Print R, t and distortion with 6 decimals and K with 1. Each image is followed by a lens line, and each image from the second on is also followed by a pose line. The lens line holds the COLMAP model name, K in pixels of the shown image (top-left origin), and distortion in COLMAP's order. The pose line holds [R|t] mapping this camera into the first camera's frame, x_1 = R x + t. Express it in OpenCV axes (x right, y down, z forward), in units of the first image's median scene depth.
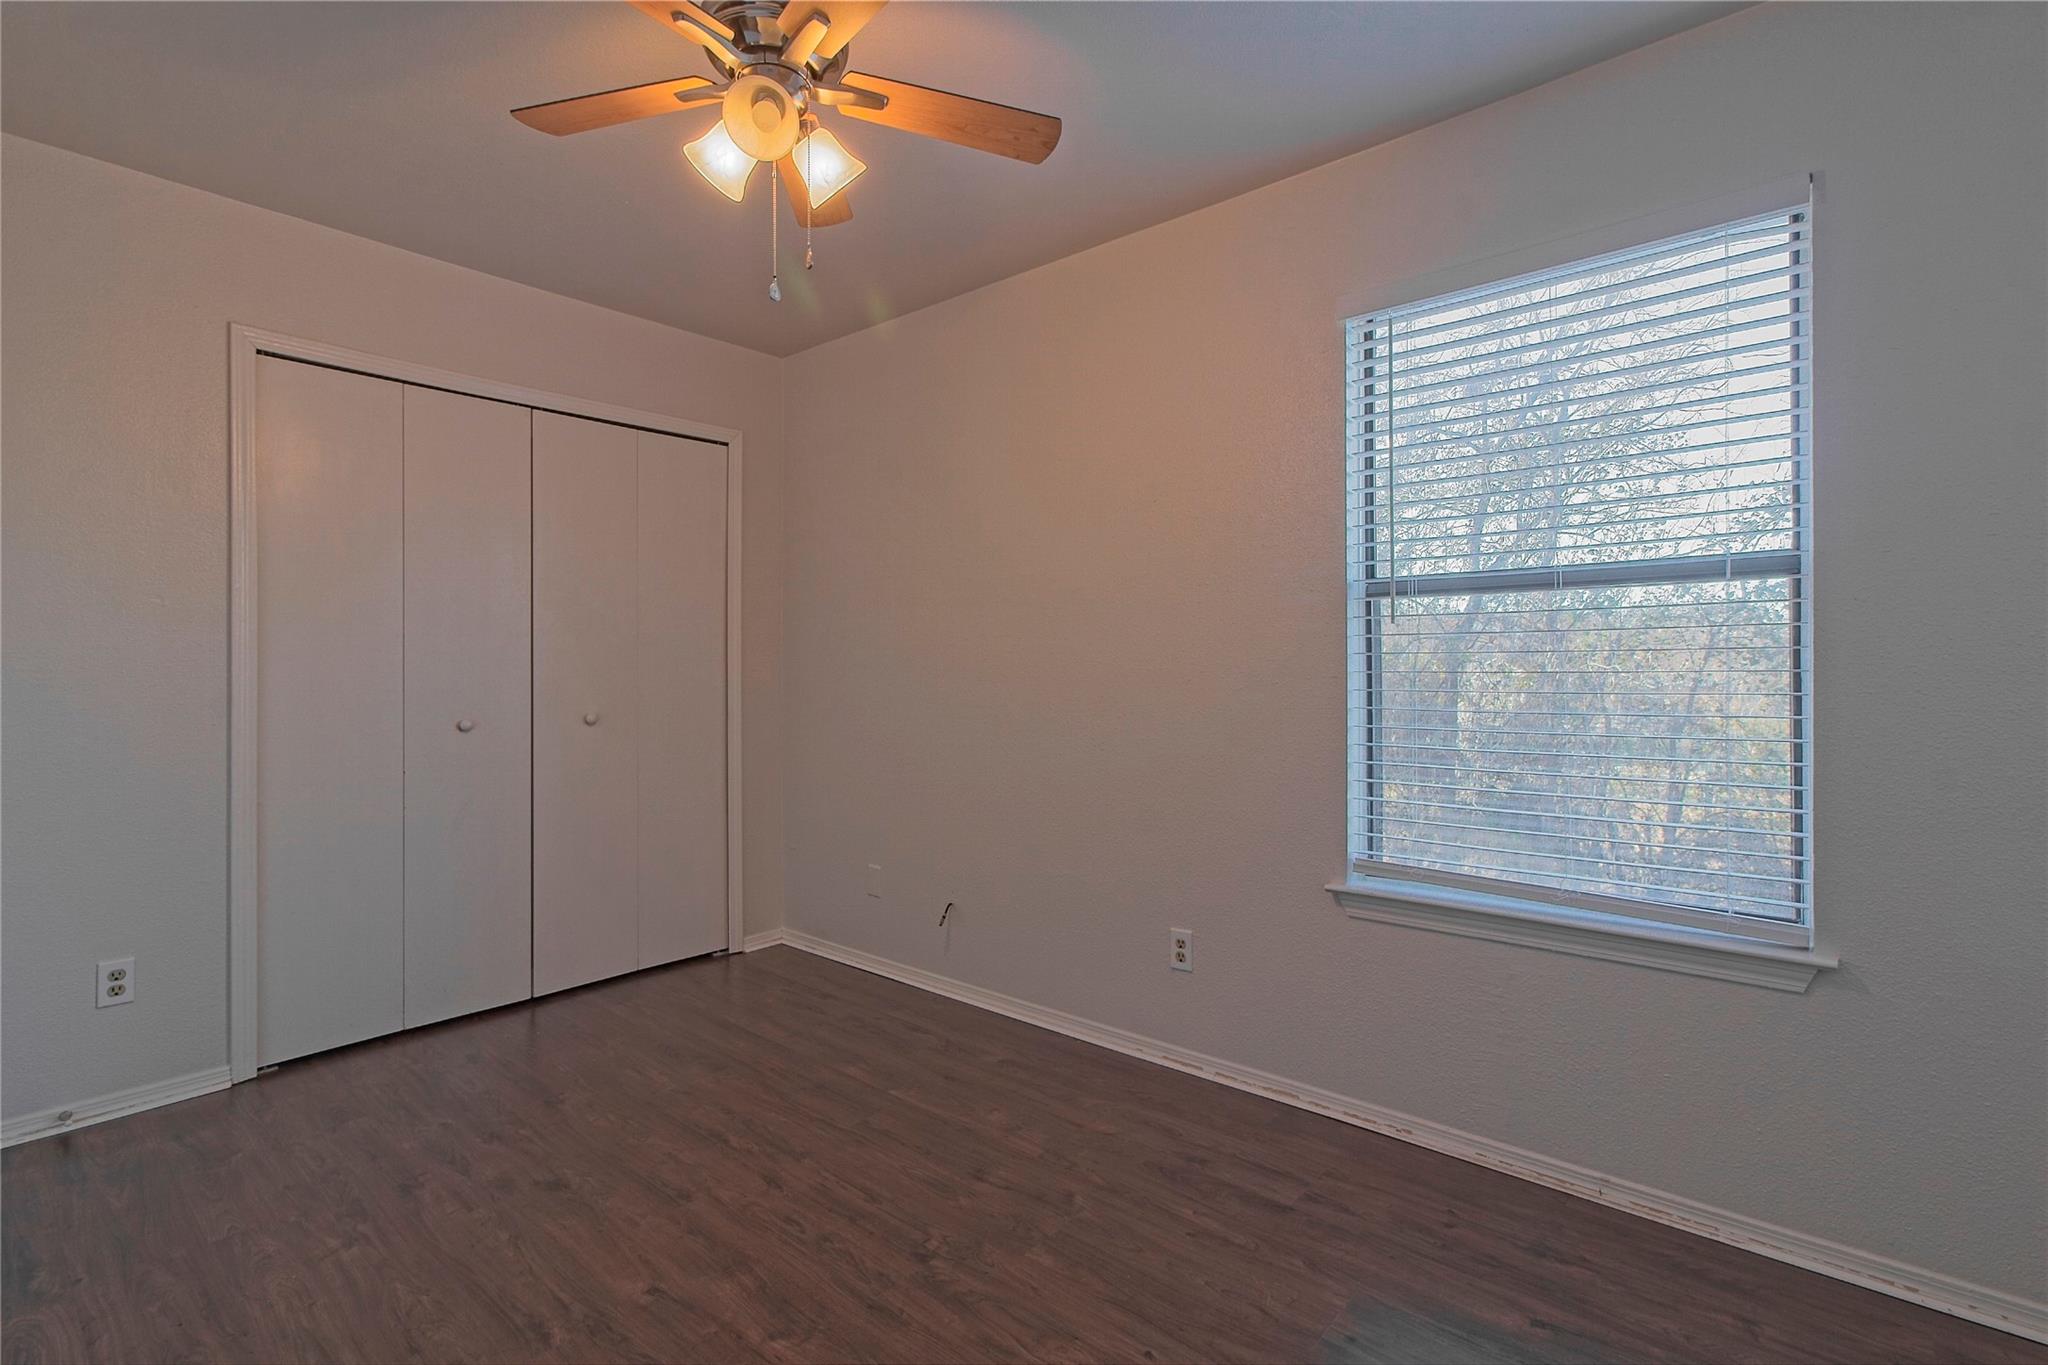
lens RADIAL K [[944.5, 0, 1026.8], [0, 944.5, 676.4], [0, 0, 1]] dist [-0.014655, 0.008179]
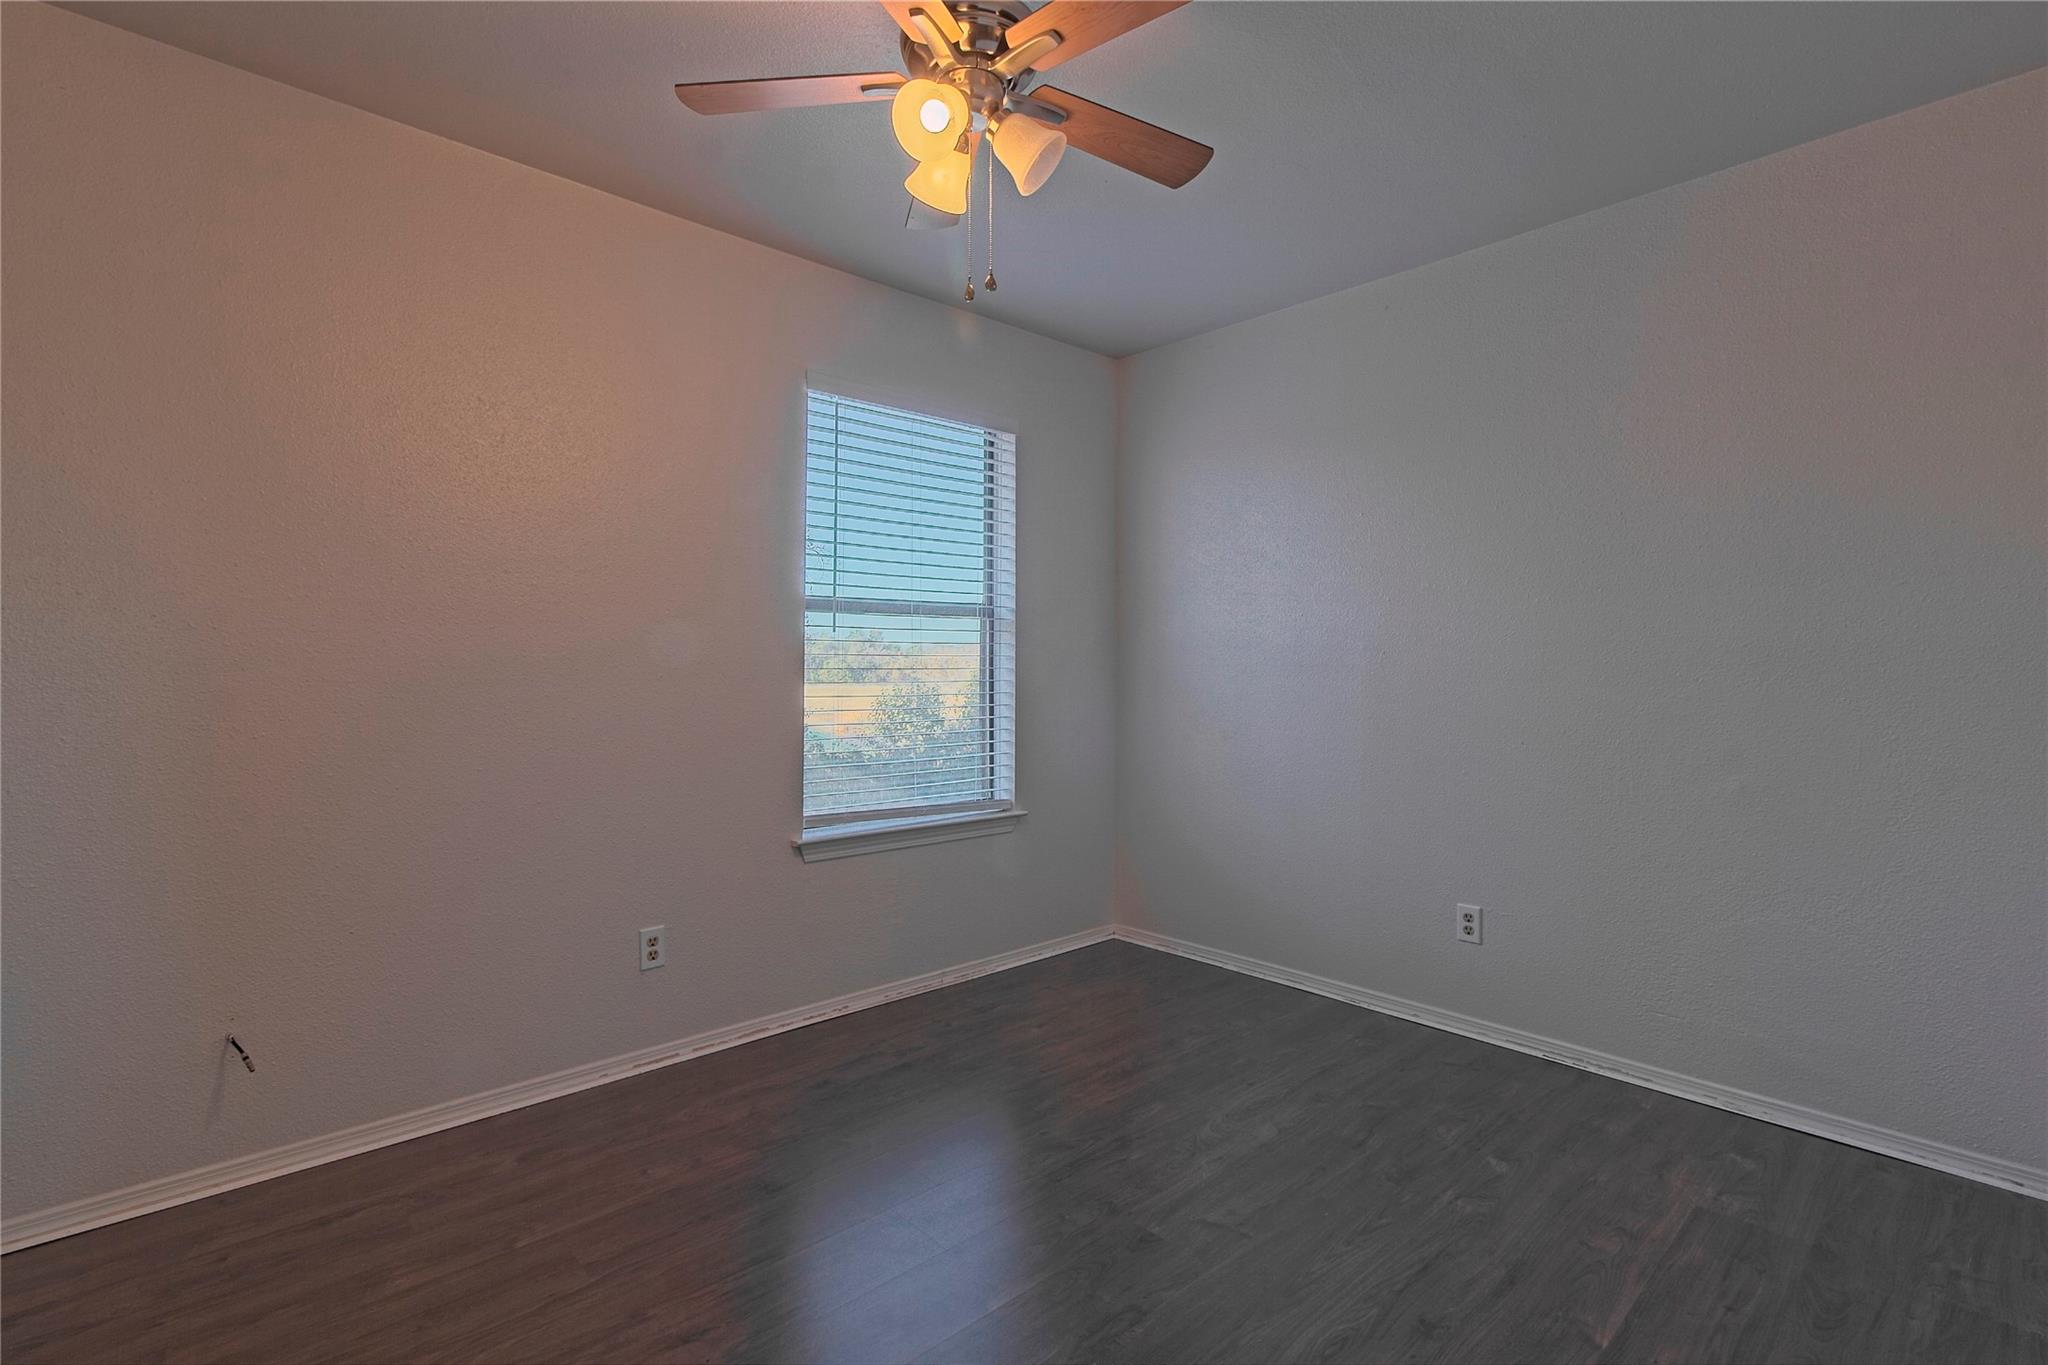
lens RADIAL K [[944.5, 0, 1027.7], [0, 944.5, 691.7], [0, 0, 1]] dist [-0.014655, 0.008179]
pose [[0.096000, -0.020770, 0.995165, -0.883258], [-0.005065, 0.999759, 0.021354, -0.002628], [-0.995368, -0.007090, 0.095872, 0.587269]]
